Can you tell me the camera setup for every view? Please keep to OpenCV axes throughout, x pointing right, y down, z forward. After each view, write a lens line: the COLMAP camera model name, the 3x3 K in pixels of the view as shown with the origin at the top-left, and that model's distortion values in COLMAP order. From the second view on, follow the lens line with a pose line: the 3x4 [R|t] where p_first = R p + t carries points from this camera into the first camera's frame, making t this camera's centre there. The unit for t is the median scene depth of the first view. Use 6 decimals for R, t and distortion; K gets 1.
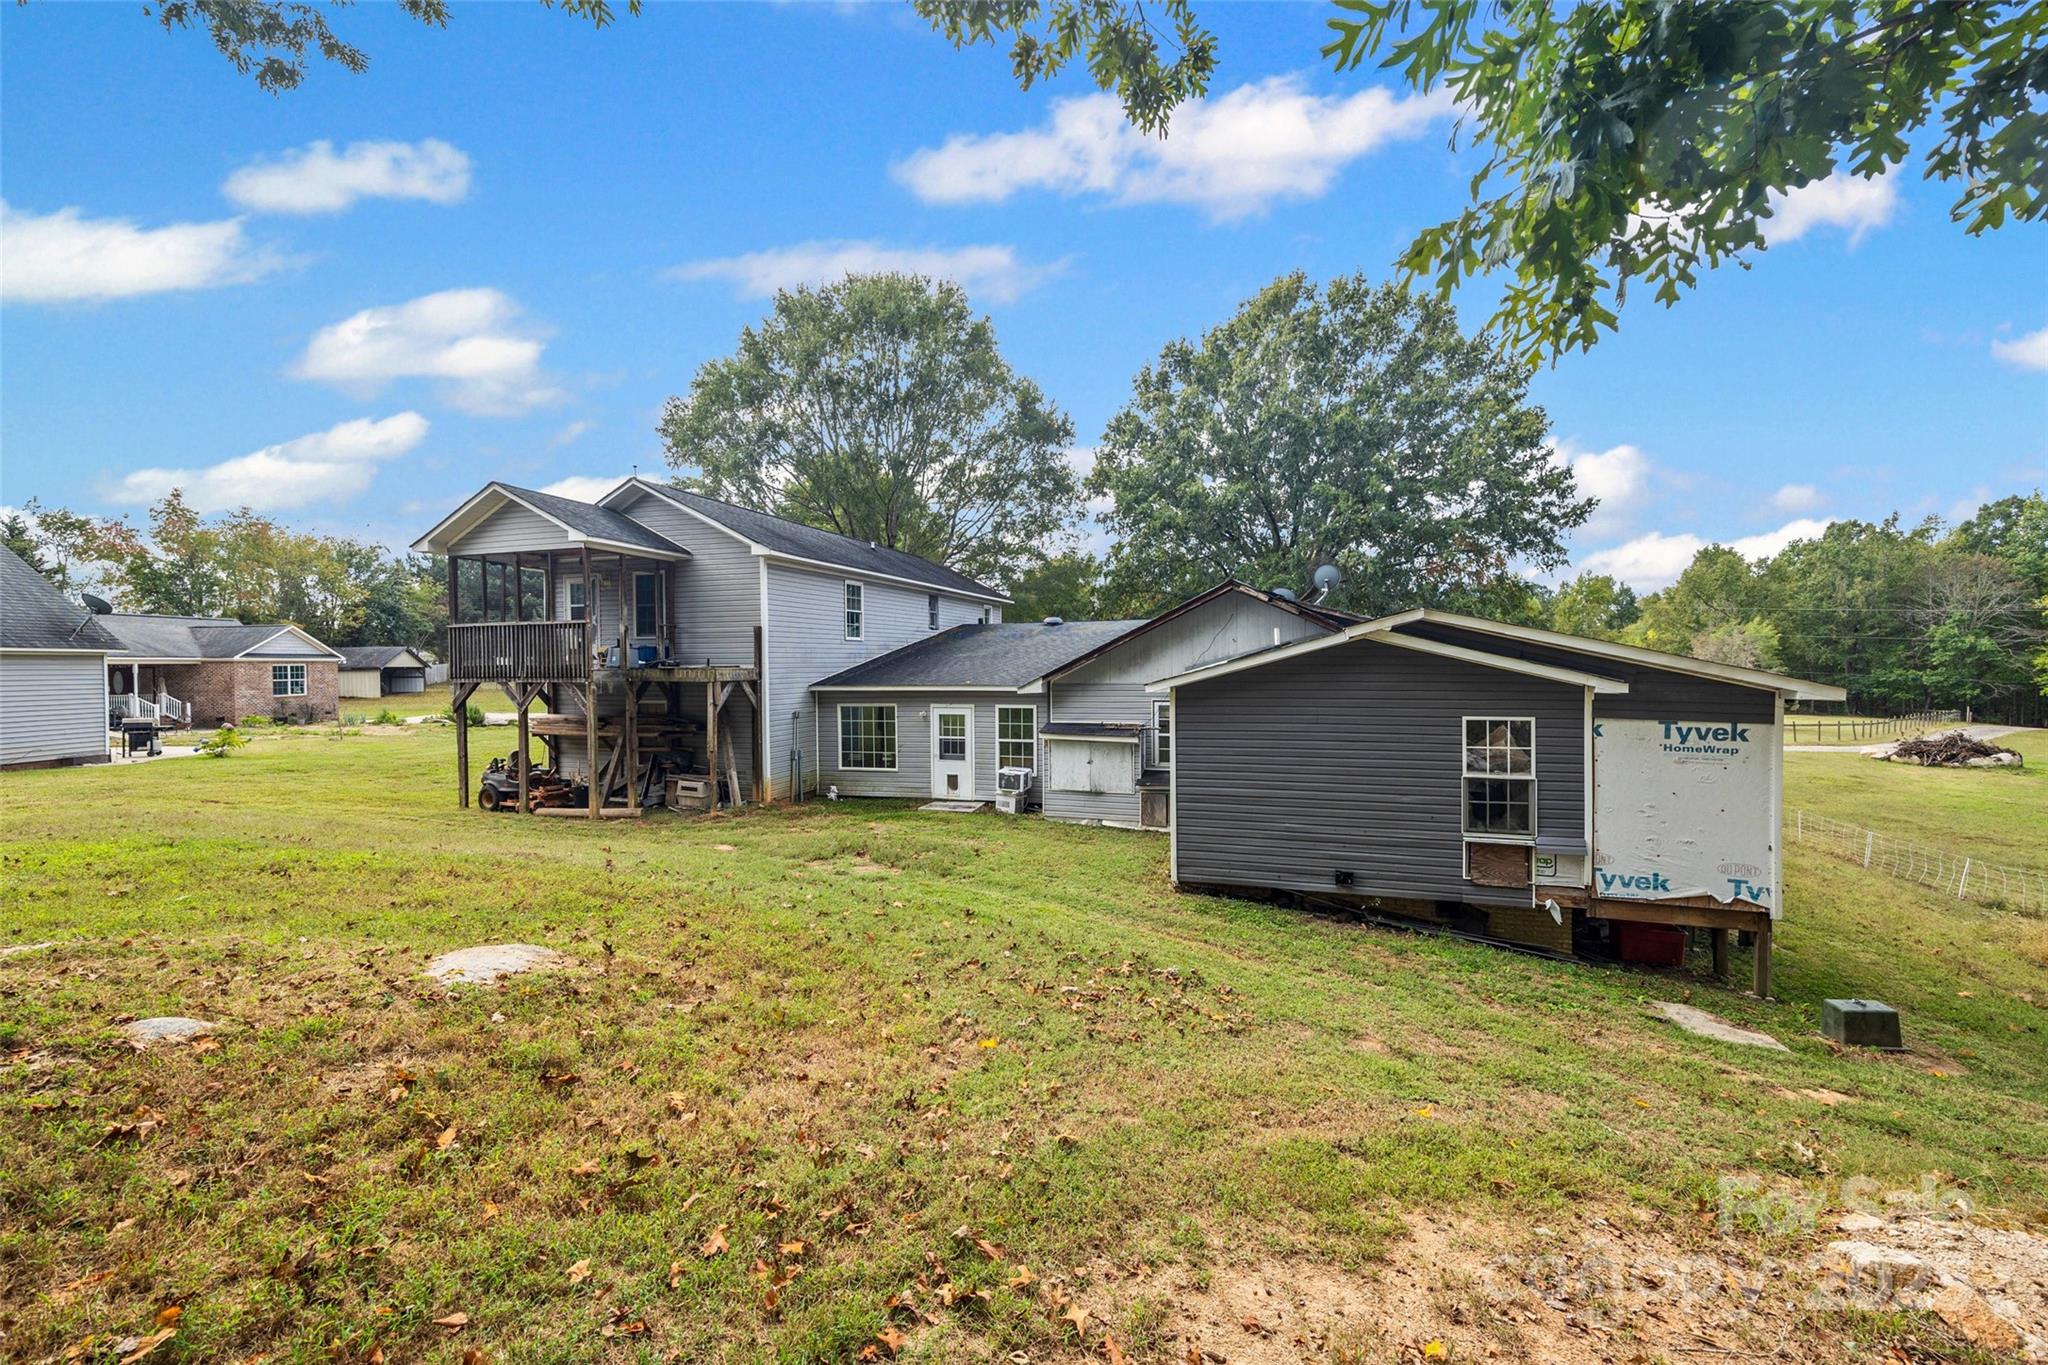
lens RADIAL K [[819.0, 0, 1019.1], [0, 819.0, 682.0], [0, 0, 1]] dist [0.004755, -0.000253]
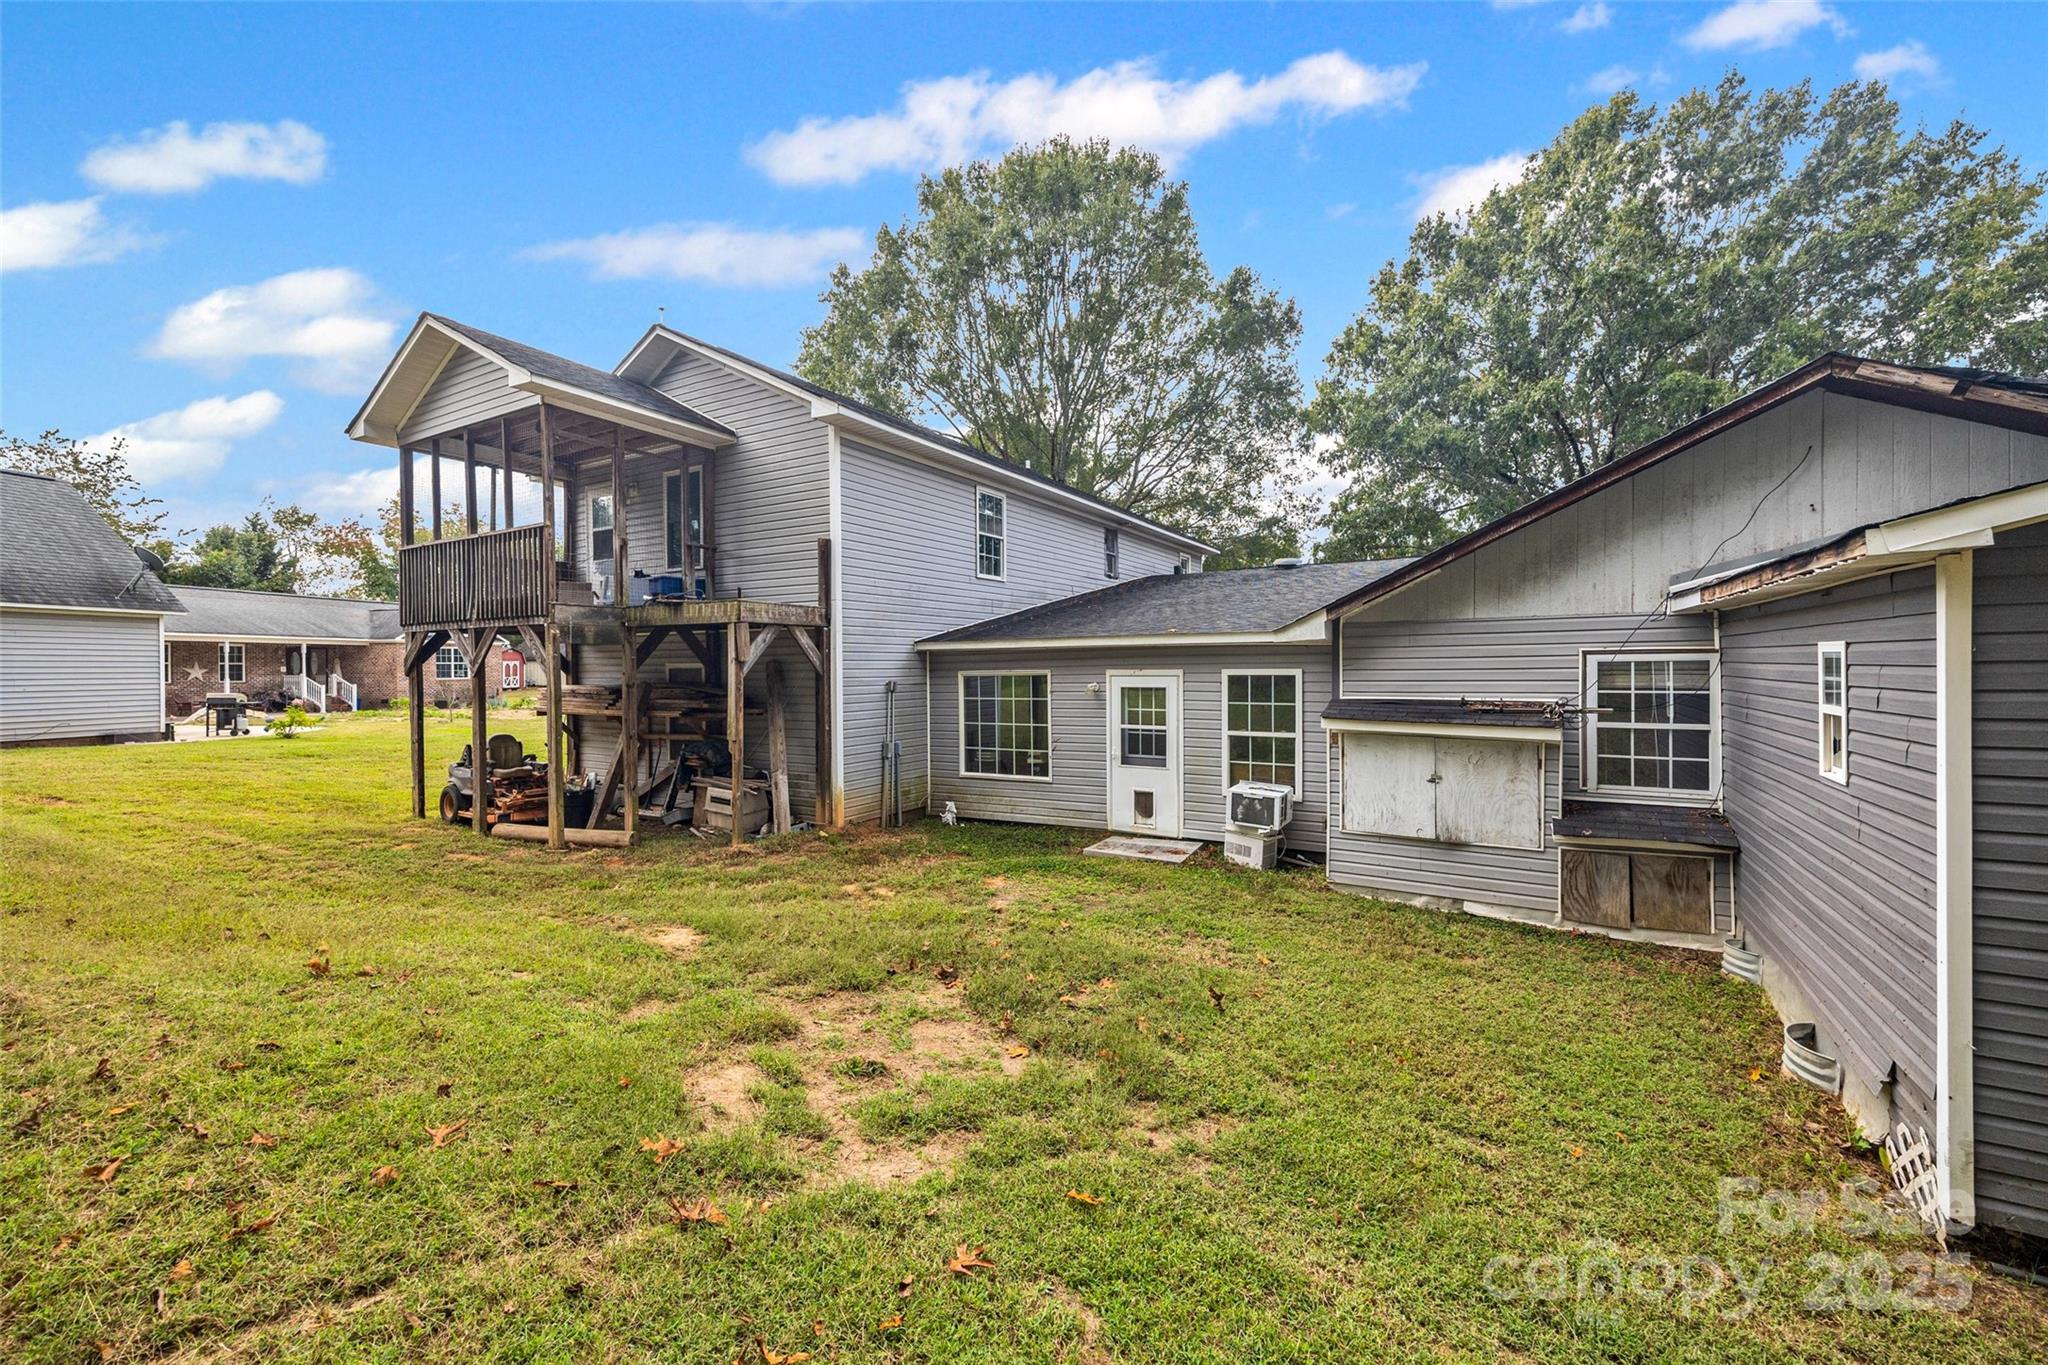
lens RADIAL K [[819.0, 0, 1018.1], [0, 819.0, 675.2], [0, 0, 1]] dist [0.004755, -0.000253]
pose [[0.976984, 0.003953, -0.213275, -0.044588], [-0.006041, 0.999940, -0.009142, 0.036729], [0.213226, 0.010220, 0.976949, 0.413434]]
